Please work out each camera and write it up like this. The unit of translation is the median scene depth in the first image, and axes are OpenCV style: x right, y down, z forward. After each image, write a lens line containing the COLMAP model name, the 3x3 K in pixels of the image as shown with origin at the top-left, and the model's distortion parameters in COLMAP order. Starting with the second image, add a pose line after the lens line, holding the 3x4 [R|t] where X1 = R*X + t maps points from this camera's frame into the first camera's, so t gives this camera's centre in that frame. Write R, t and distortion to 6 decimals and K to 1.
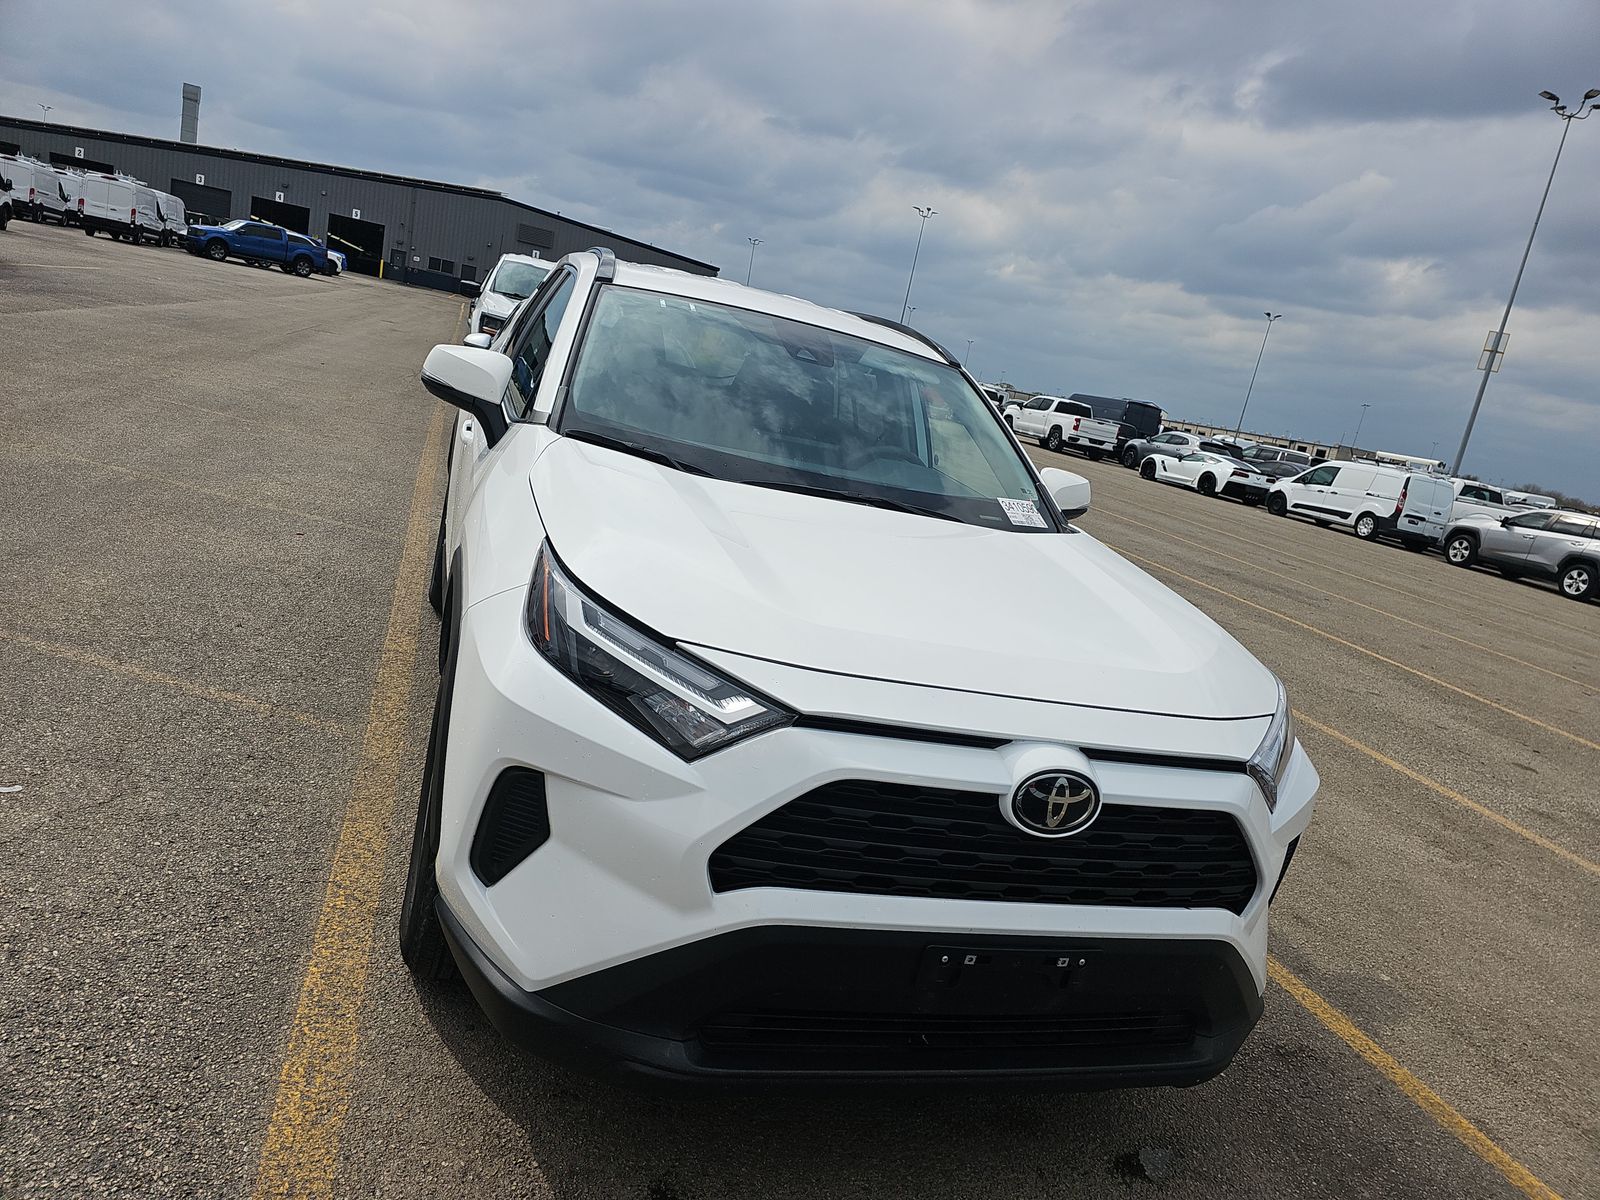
lens RADIAL K [[1047.4, 0, 800.0], [0, 1047.4, 600.0], [0, 0, 1]] dist [0.056266, -0.062860]
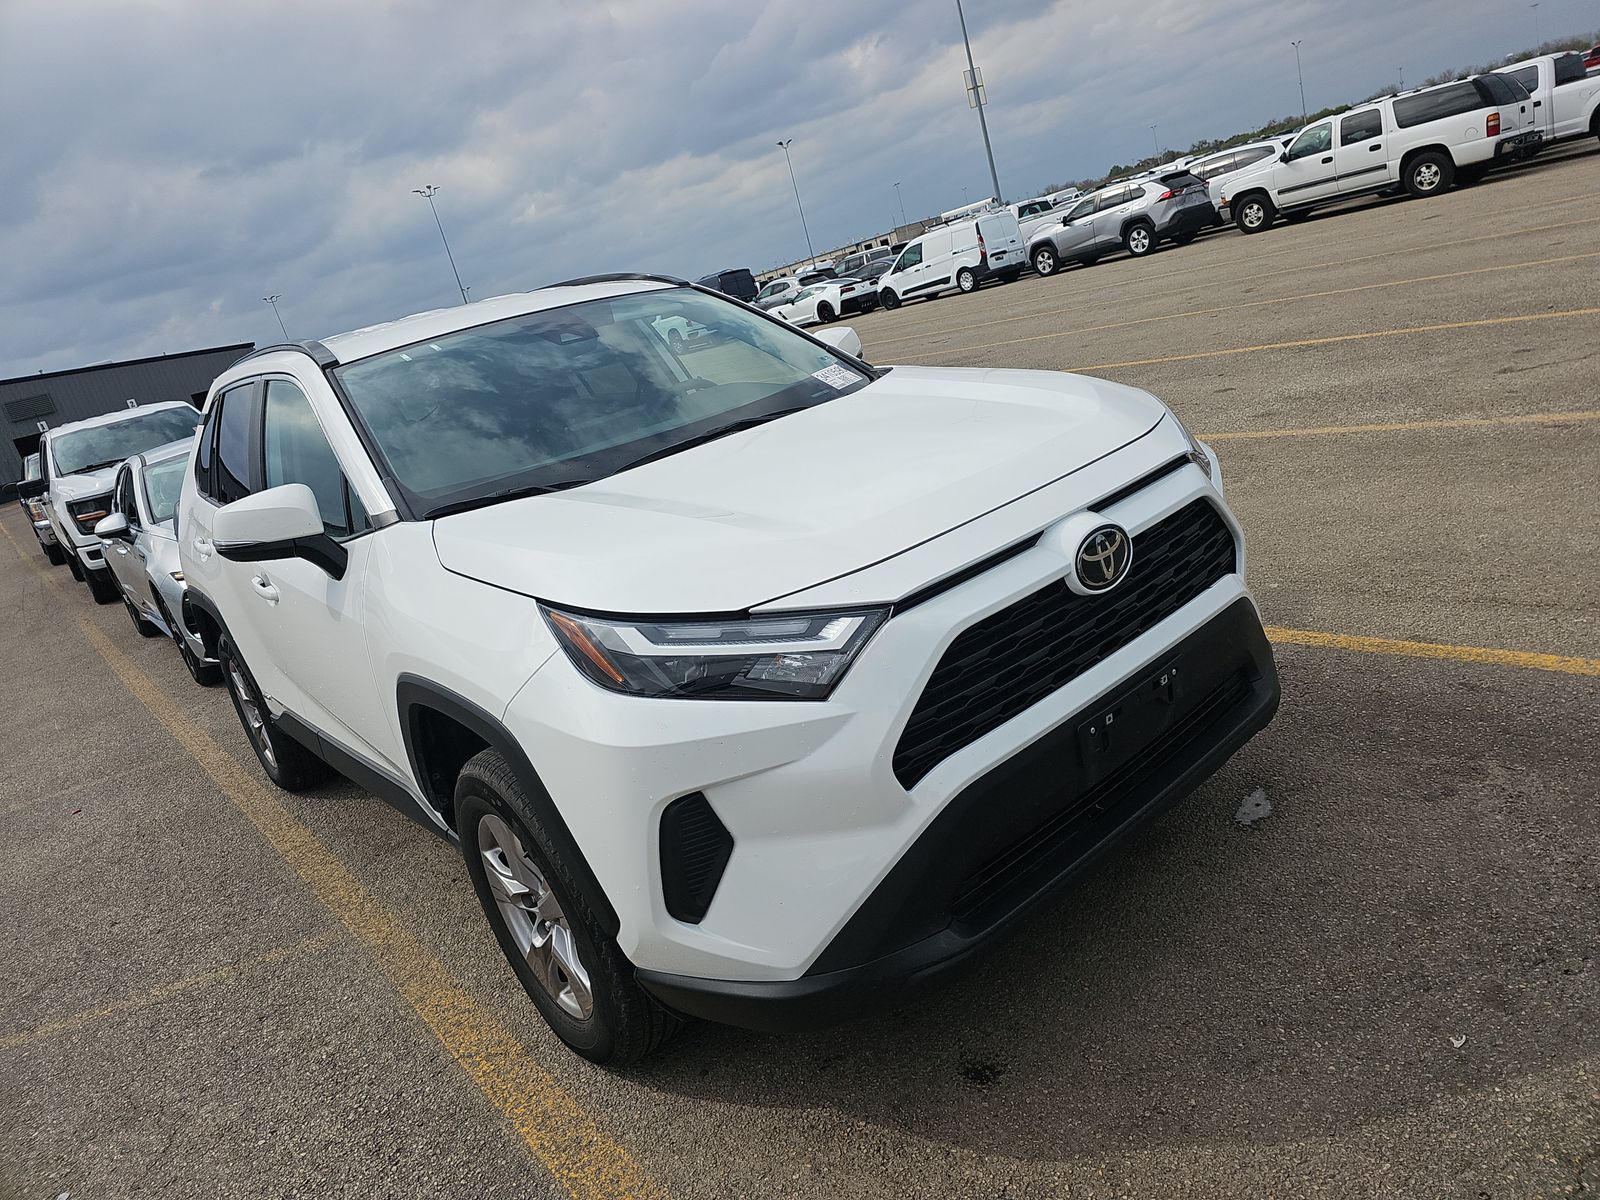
lens RADIAL K [[1055.6, 0, 795.8], [0, 1055.6, 589.8], [0, 0, 1]] dist [0.063355, -0.064042]
pose [[0.825437, -0.511690, 0.238384, -0.117141], [0.499862, 0.858768, 0.112502, -0.025575], [-0.262283, 0.026295, 0.964633, 0.000520]]
